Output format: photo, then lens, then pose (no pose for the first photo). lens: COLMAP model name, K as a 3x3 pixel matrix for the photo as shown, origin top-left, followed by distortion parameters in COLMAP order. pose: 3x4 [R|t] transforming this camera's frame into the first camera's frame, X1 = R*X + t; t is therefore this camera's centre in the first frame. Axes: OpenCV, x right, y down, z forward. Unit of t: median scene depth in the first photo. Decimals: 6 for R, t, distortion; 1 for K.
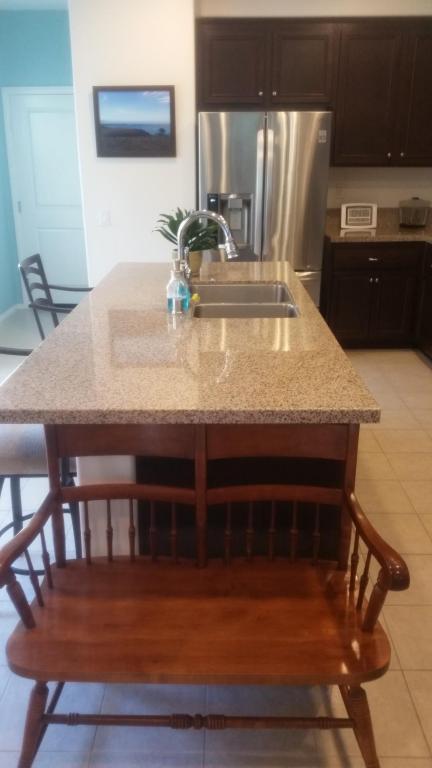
lens RADIAL K [[619.8, 0, 216.0], [0, 619.8, 384.0], [0, 0, 1]] dist [0.163138, -0.420228]
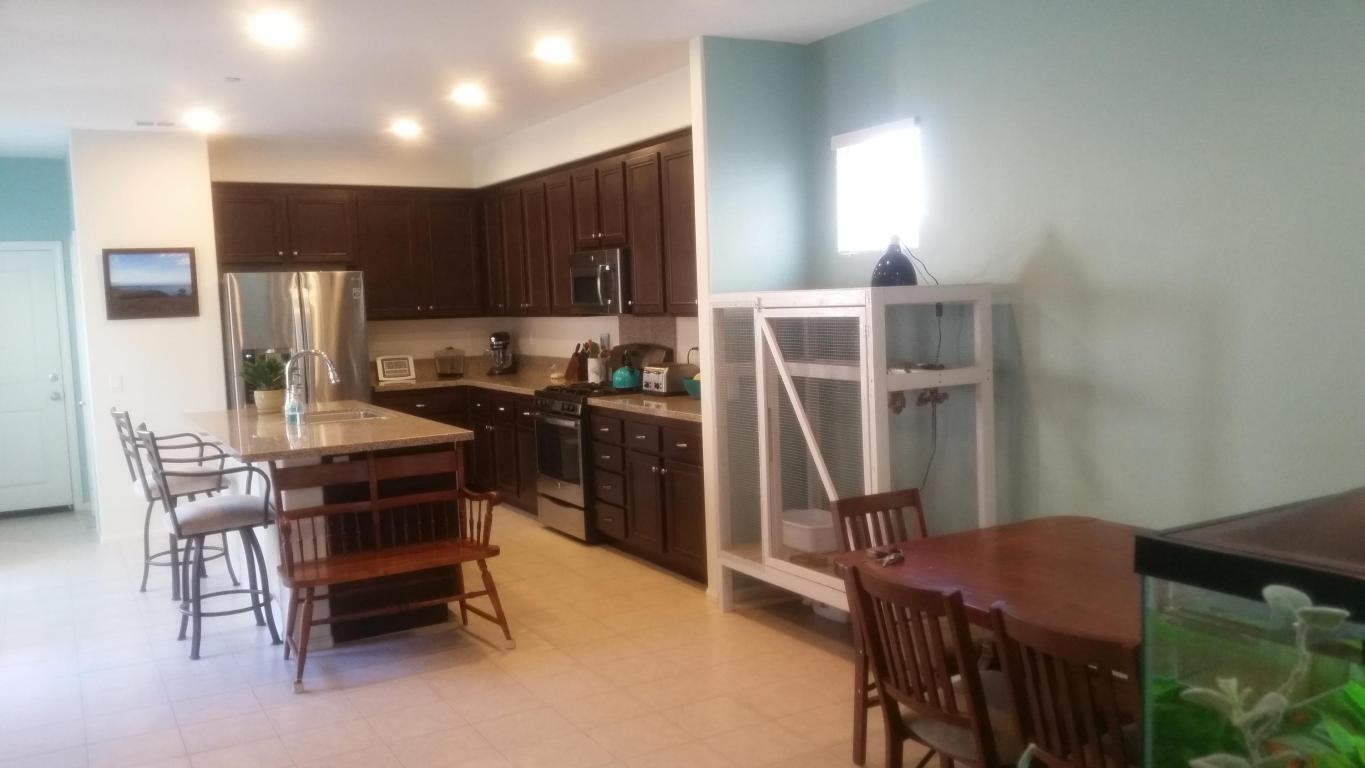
lens RADIAL K [[1101.6, 0, 682.5], [0, 1101.6, 384.0], [0, 0, 1]] dist [0.163138, -0.420228]
pose [[0.860166, -0.065634, 0.505773, -0.301396], [0.205894, 0.951971, -0.226626, 0.272521], [-0.466607, 0.299072, 0.832367, -0.724151]]
